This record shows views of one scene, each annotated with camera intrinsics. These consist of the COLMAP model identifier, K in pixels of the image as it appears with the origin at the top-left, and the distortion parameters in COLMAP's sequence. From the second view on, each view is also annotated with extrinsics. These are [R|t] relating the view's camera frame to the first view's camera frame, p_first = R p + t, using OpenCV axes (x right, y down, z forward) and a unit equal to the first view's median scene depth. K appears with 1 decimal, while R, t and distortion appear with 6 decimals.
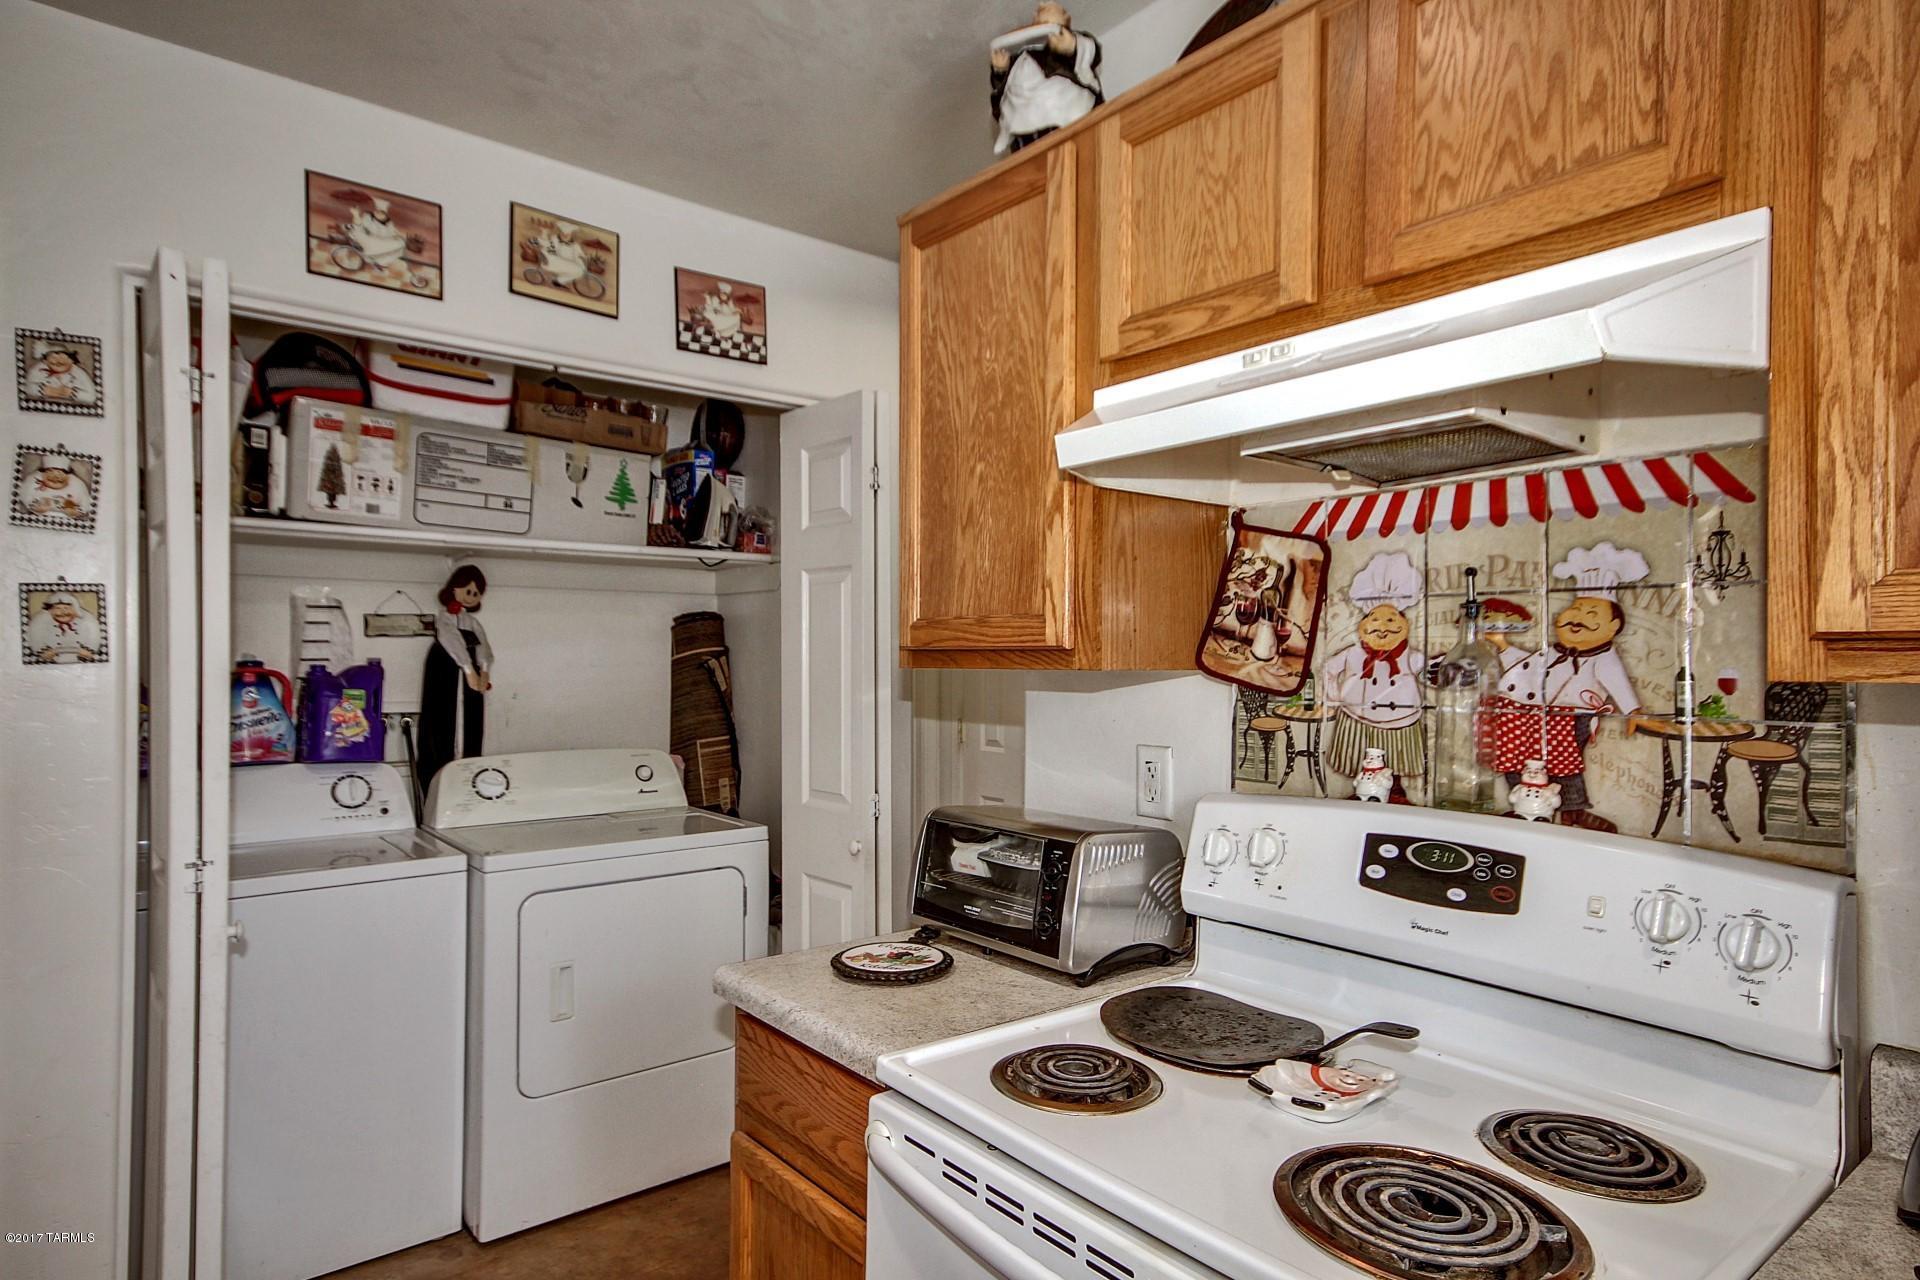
lens RADIAL K [[1037.9, 0, 956.4], [0, 1037.9, 647.7], [0, 0, 1]] dist [0.021075, 0.001347]
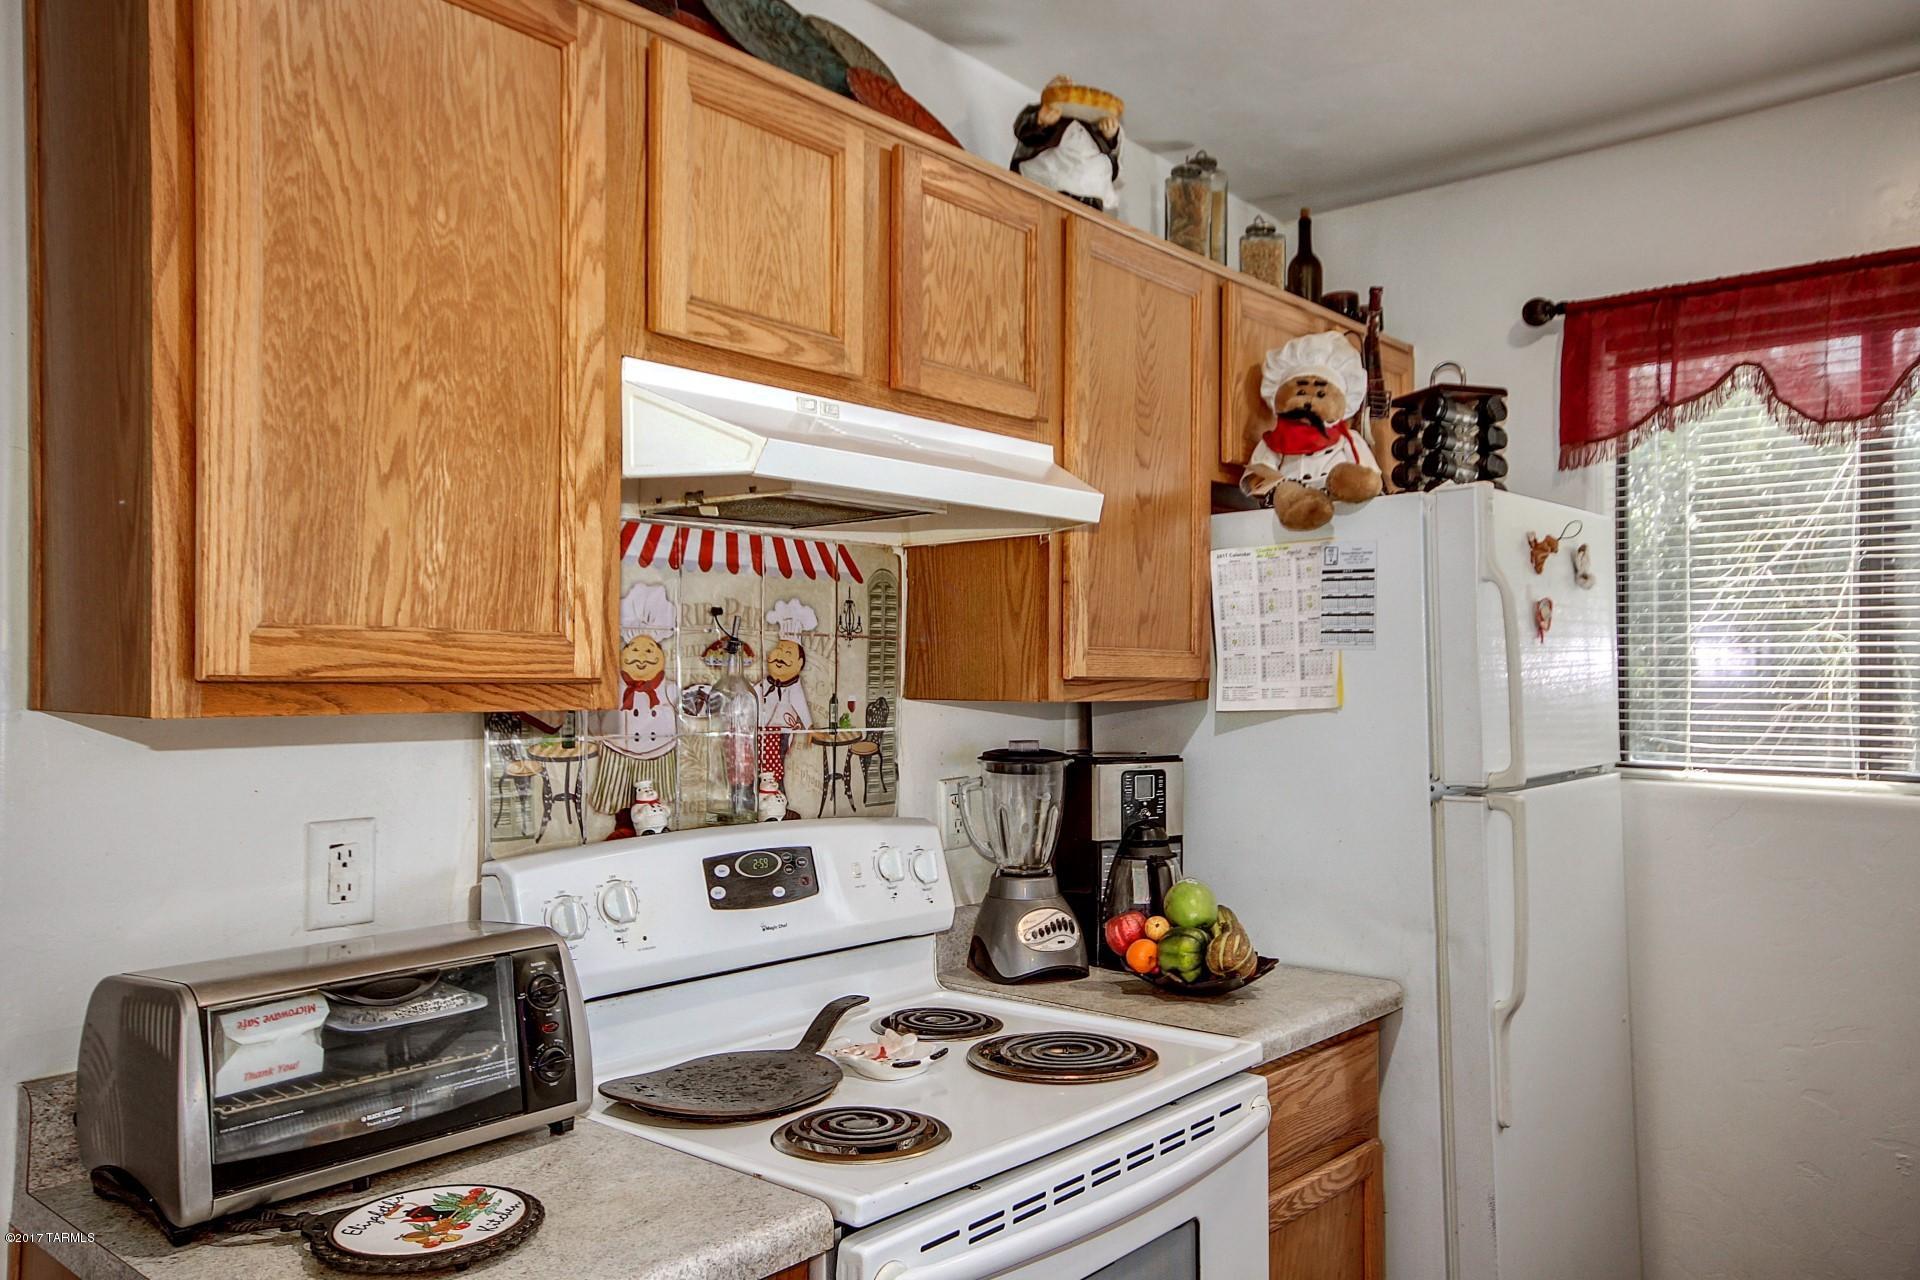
lens RADIAL K [[1435.7, 0, 958.3], [0, 1435.7, 647.2], [0, 0, 1]] dist [0.012087, 0.002521]
pose [[-0.179466, 0.013751, 0.983668, -1.009195], [-0.016534, 0.999719, -0.016992, -0.011749], [-0.983625, -0.019314, -0.179188, 0.965641]]
